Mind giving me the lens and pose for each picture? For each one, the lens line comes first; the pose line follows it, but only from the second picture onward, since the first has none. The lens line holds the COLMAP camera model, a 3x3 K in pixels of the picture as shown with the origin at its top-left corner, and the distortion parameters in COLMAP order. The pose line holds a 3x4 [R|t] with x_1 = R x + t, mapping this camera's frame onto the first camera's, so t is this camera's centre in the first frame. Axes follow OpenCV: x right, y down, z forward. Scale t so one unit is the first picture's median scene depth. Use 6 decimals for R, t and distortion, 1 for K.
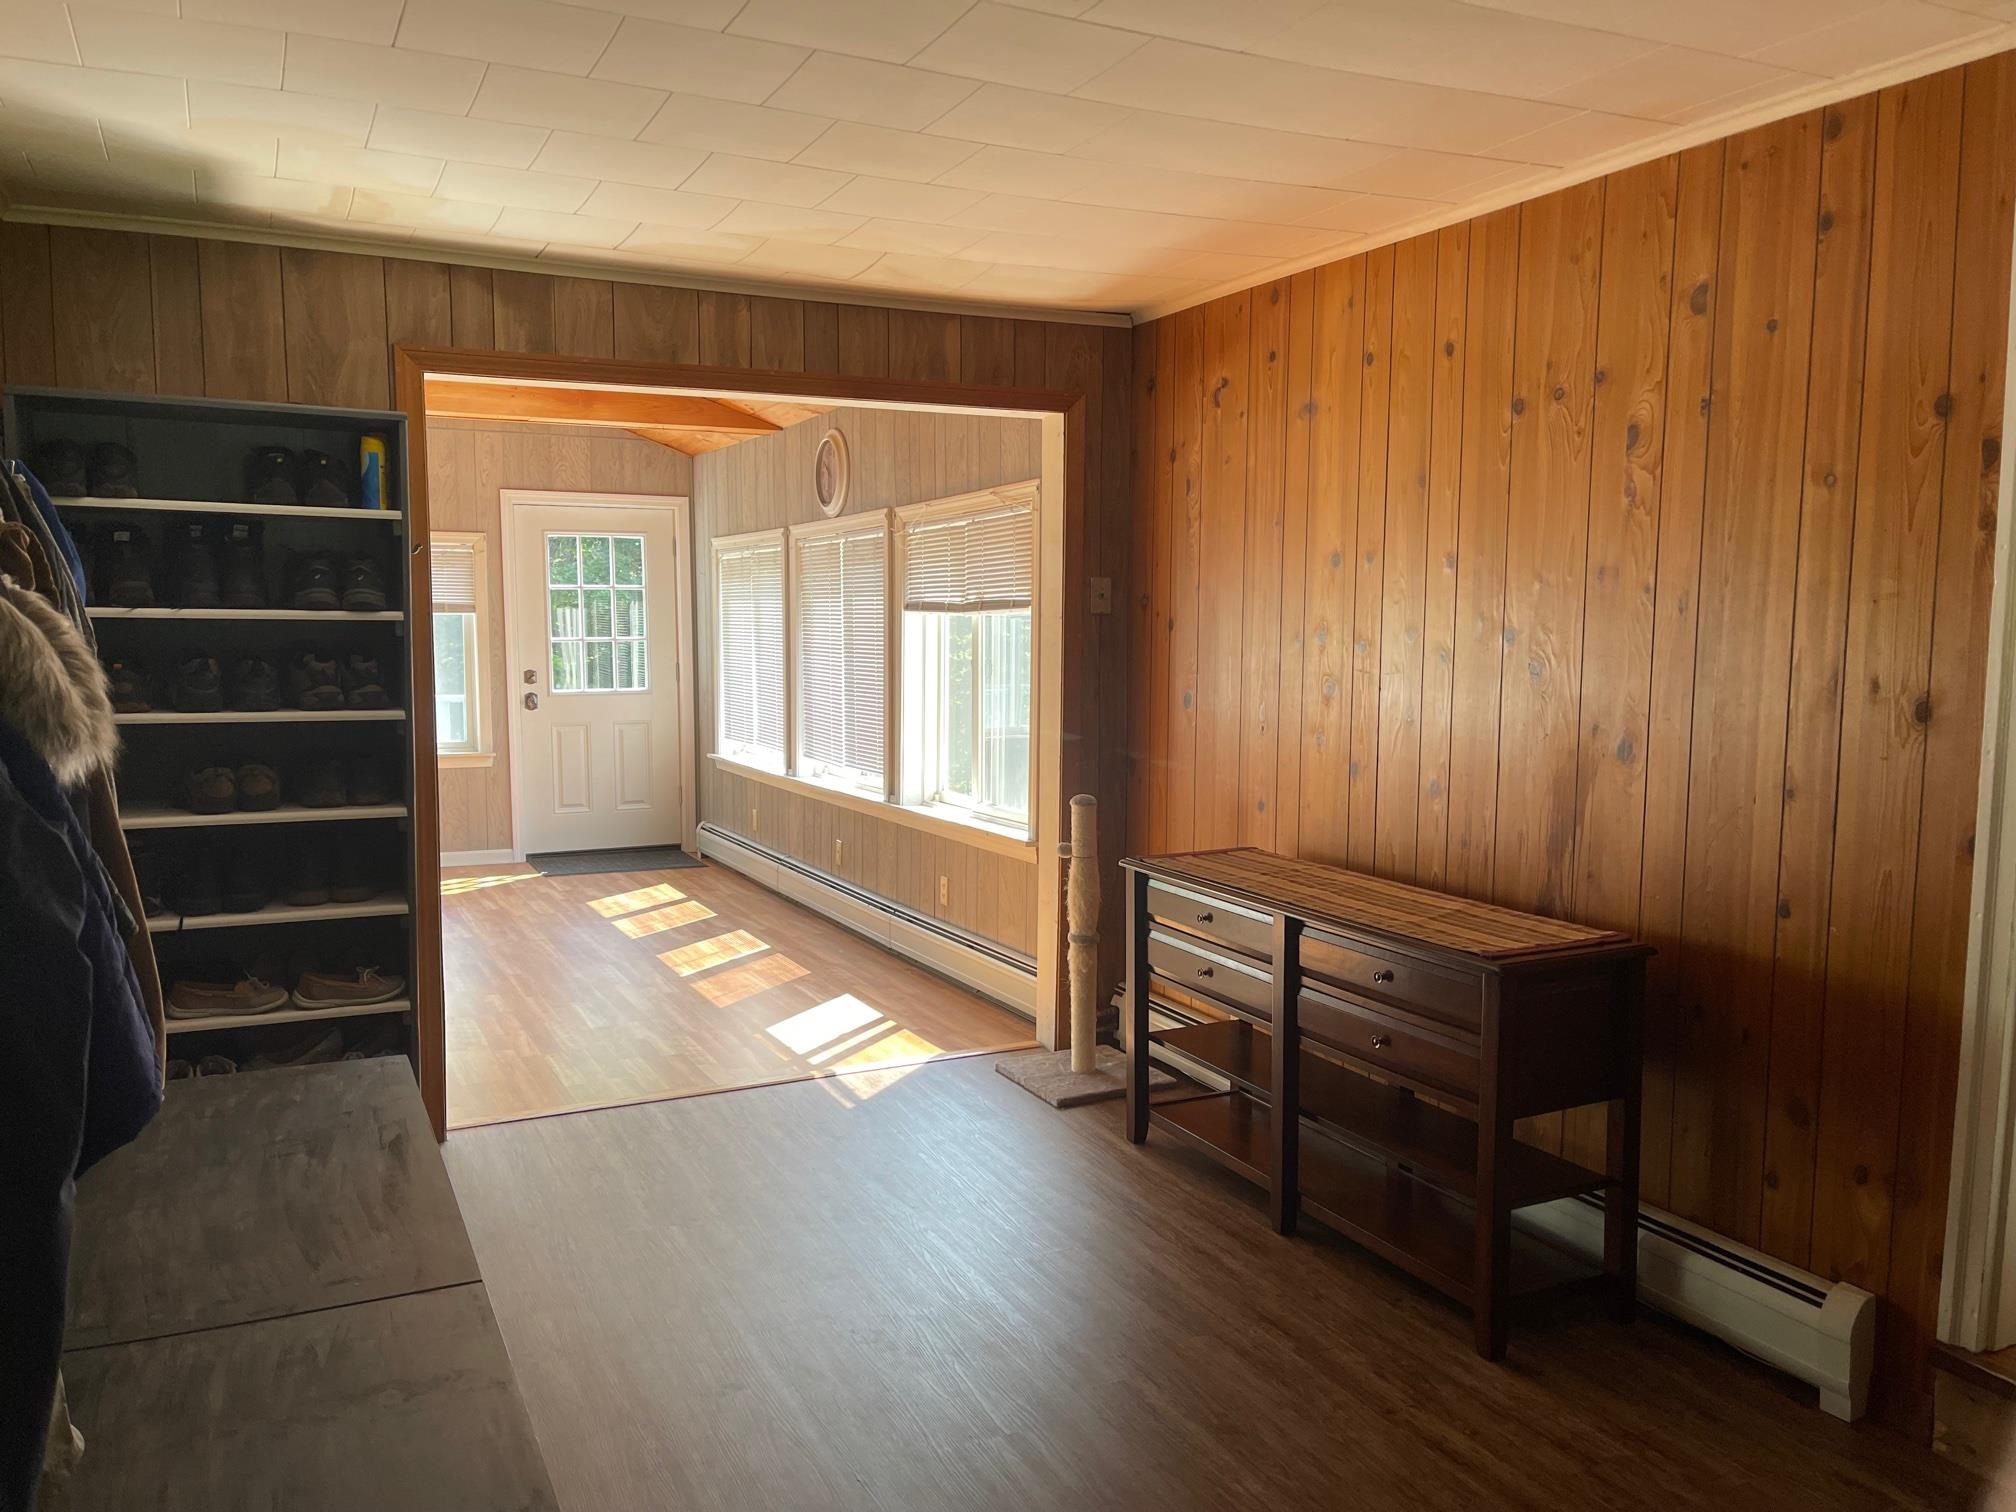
lens RADIAL K [[1523.5, 0, 1010.8], [0, 1523.5, 759.7], [0, 0, 1]] dist [0.061054, -0.082051]
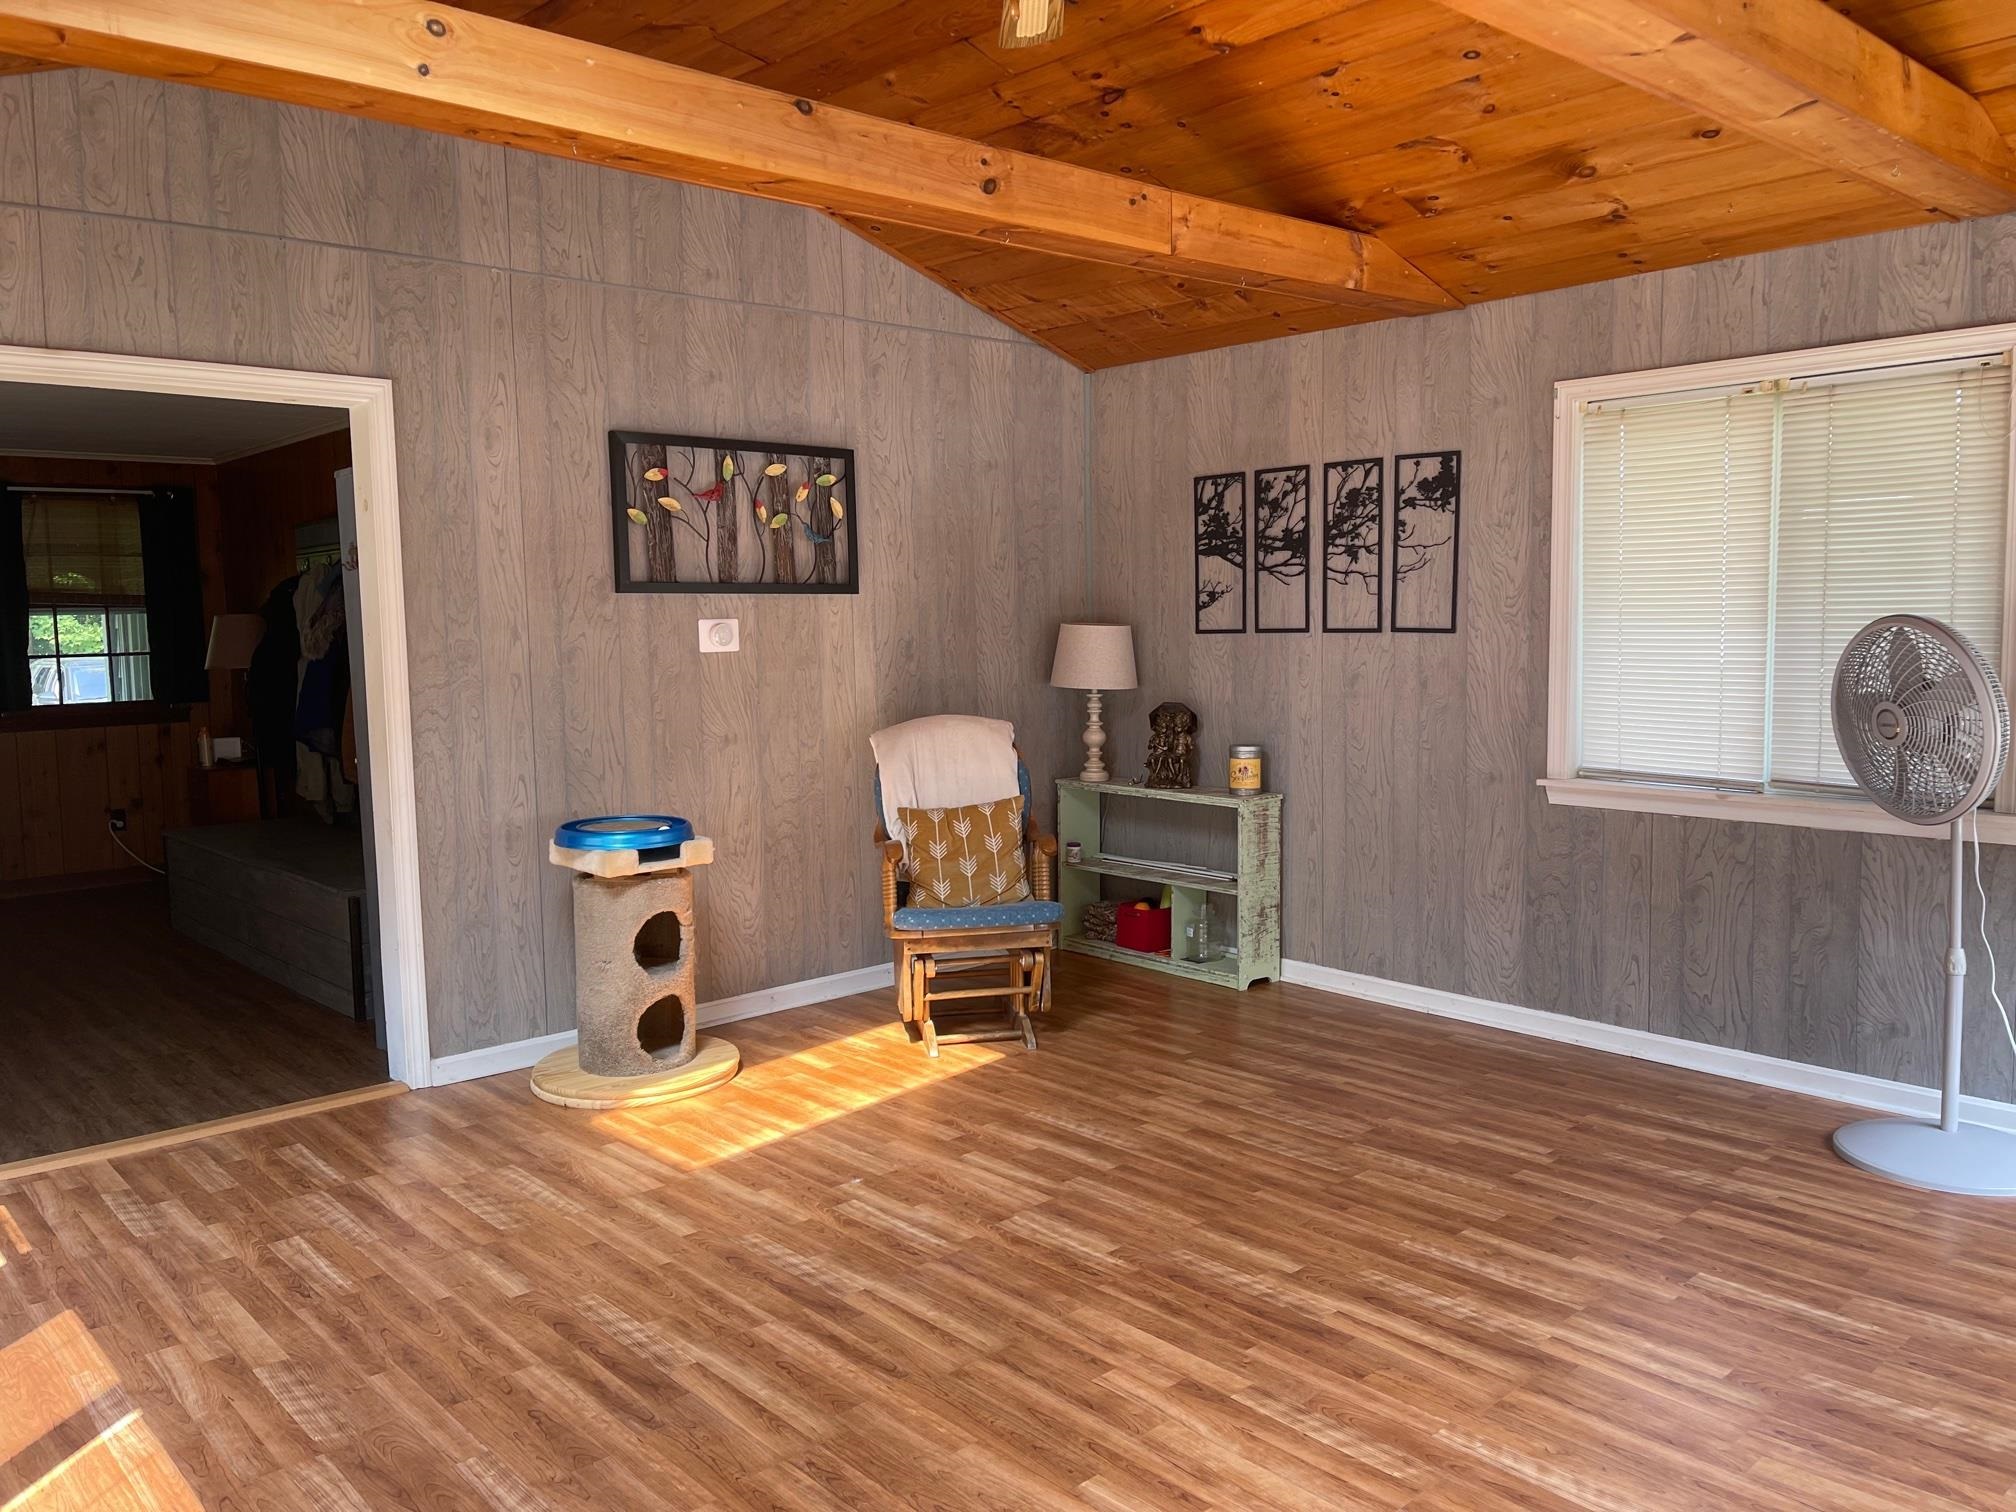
lens RADIAL K [[1523.5, 0, 1024.4], [0, 1523.5, 741.8], [0, 0, 1]] dist [0.061054, -0.082051]
pose [[-0.961400, 0.039969, -0.272237, -0.246592], [-0.008603, 0.984544, 0.174928, -0.095264], [0.275021, 0.170518, -0.946196, 1.028146]]
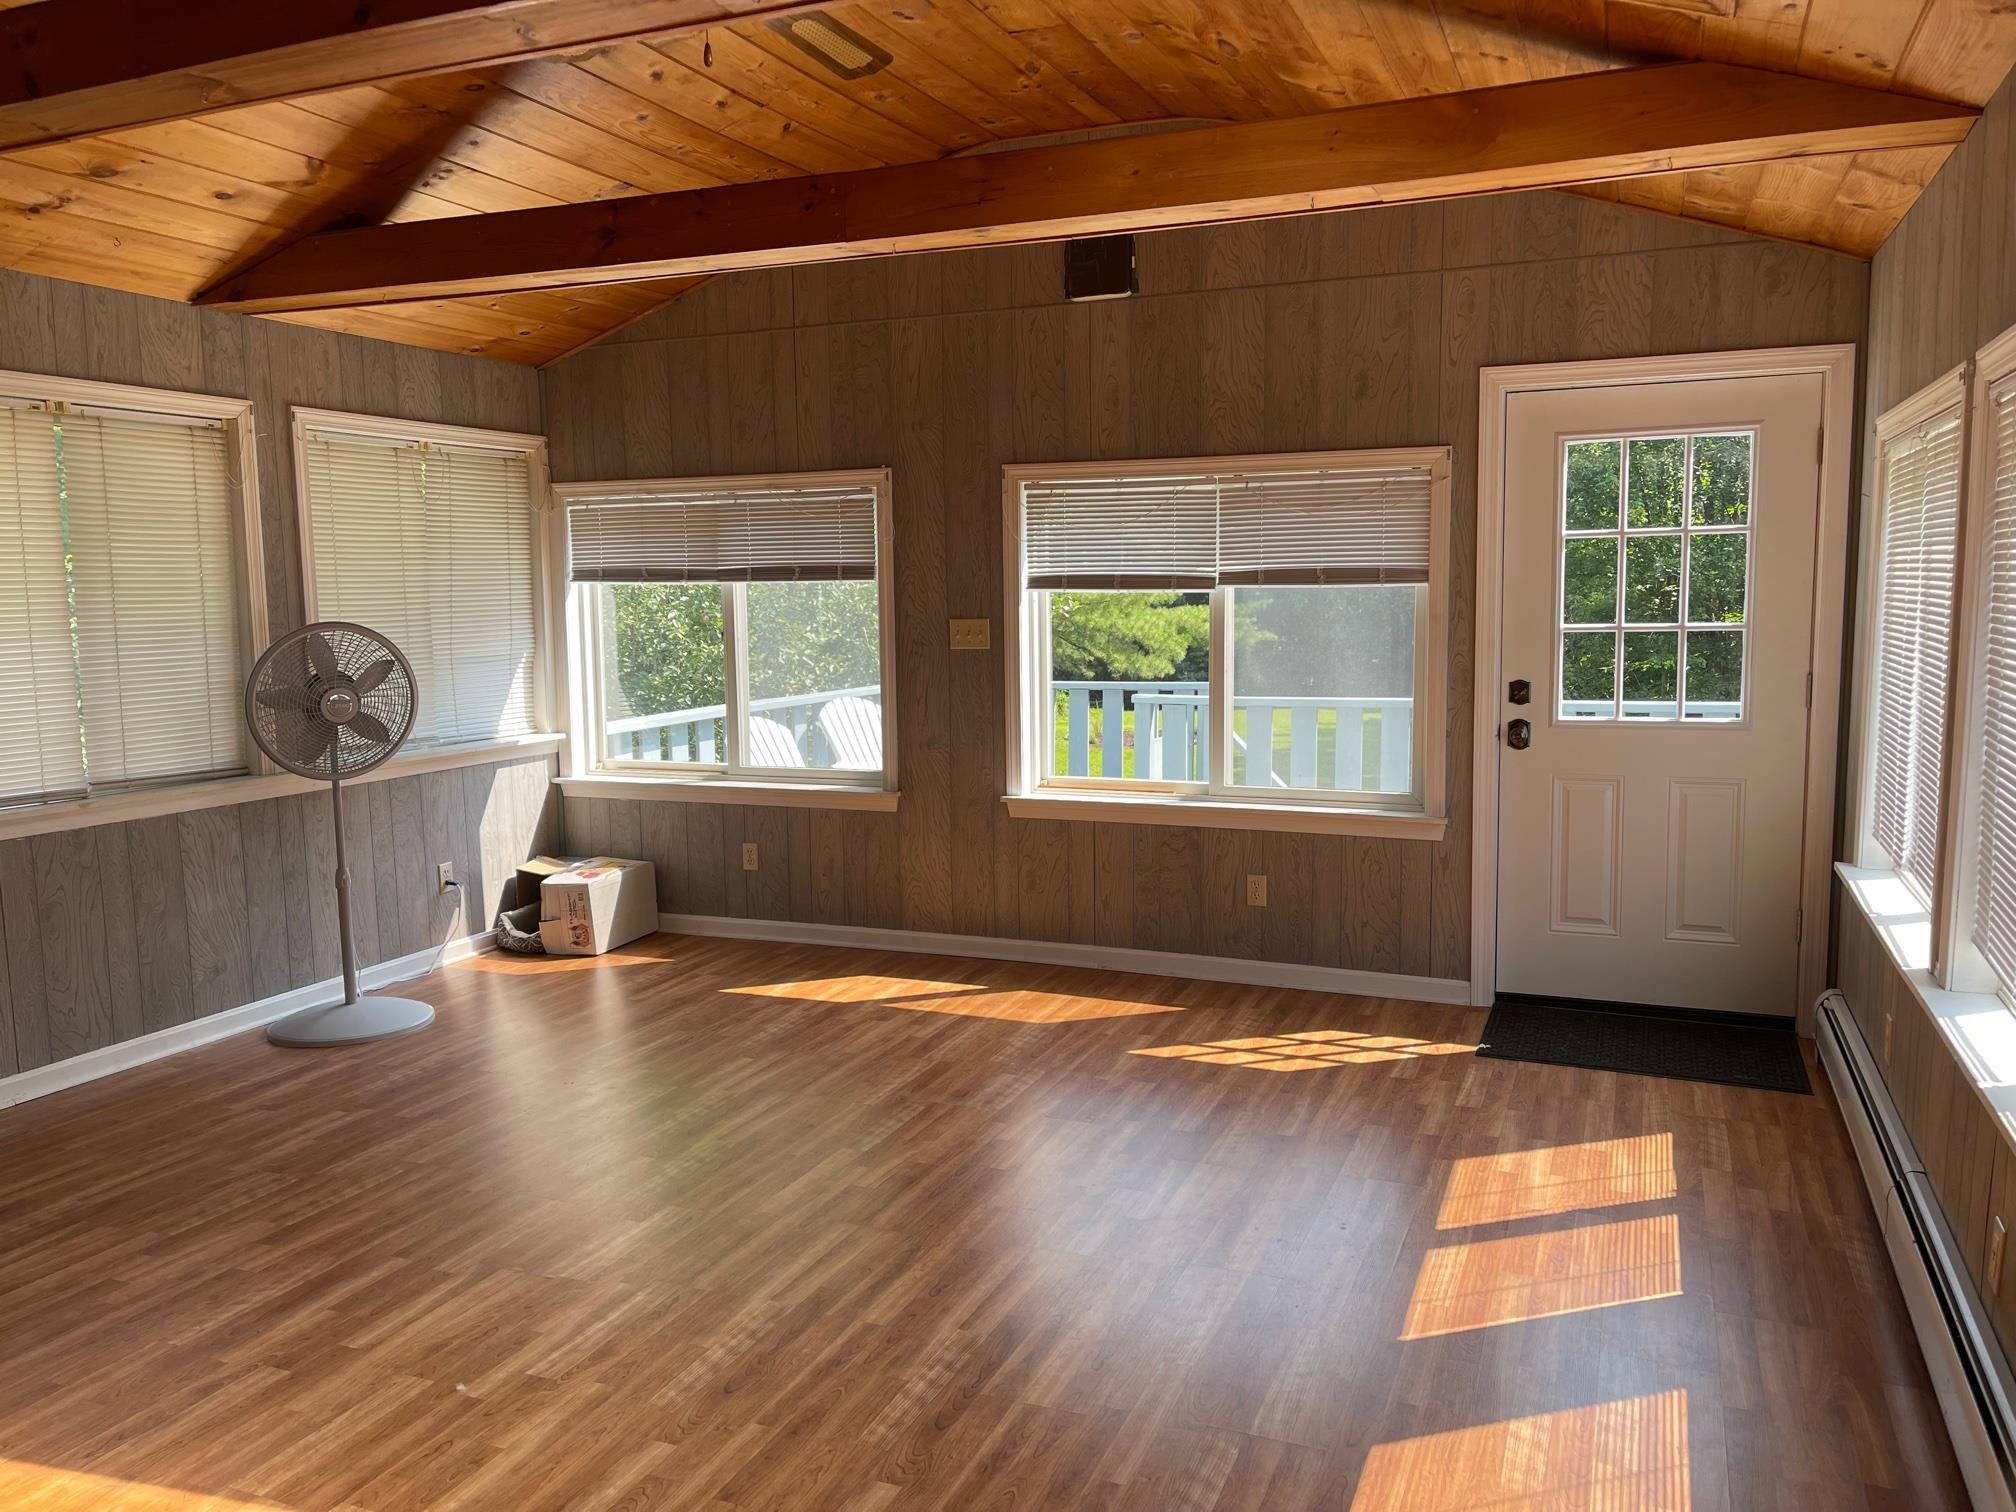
lens RADIAL K [[1523.5, 0, 1016.5], [0, 1523.5, 754.6], [0, 0, 1]] dist [0.061054, -0.082051]
pose [[0.654800, 0.074137, -0.752157, -0.001595], [-0.056701, 0.997192, 0.048927, -0.049044], [0.753672, 0.010610, 0.657165, 0.488779]]
